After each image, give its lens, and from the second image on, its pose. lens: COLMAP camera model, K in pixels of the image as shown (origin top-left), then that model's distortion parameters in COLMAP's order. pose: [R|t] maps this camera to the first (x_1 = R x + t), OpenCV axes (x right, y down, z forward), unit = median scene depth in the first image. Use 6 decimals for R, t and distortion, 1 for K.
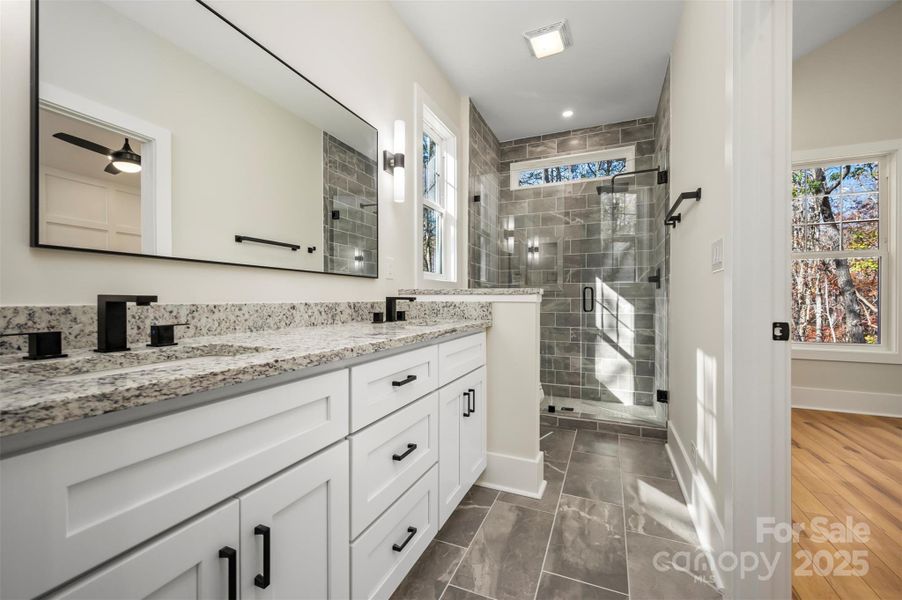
lens RADIAL K [[362.2, 0, 455.4], [0, 362.2, 301.0], [0, 0, 1]] dist [0.001949, 0.000393]
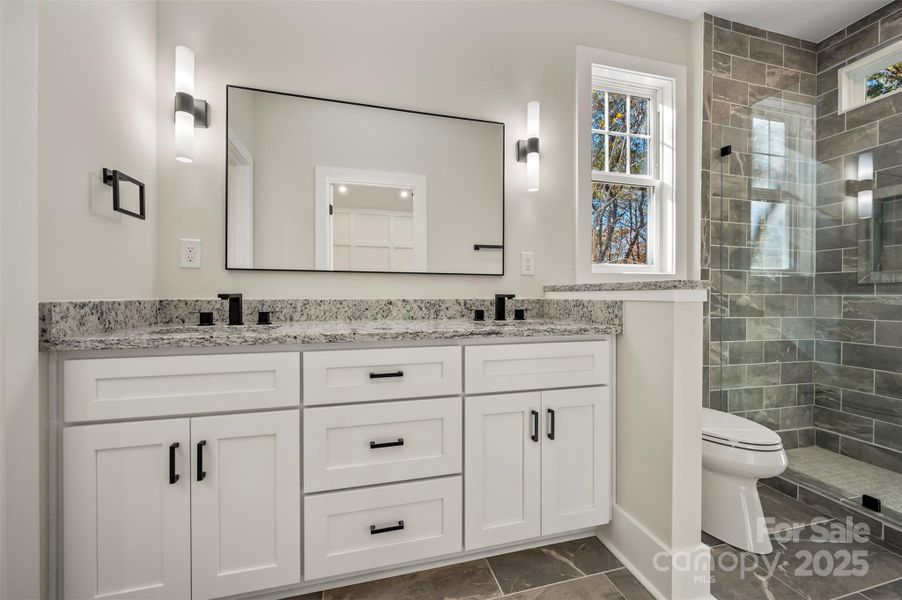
lens RADIAL K [[362.2, 0, 455.3], [0, 362.2, 295.1], [0, 0, 1]] dist [0.001949, 0.000393]
pose [[0.630949, 0.001282, -0.775823, 0.563774], [-0.006786, 0.999970, -0.003866, -0.005027], [0.775795, 0.007704, 0.630939, 0.349615]]
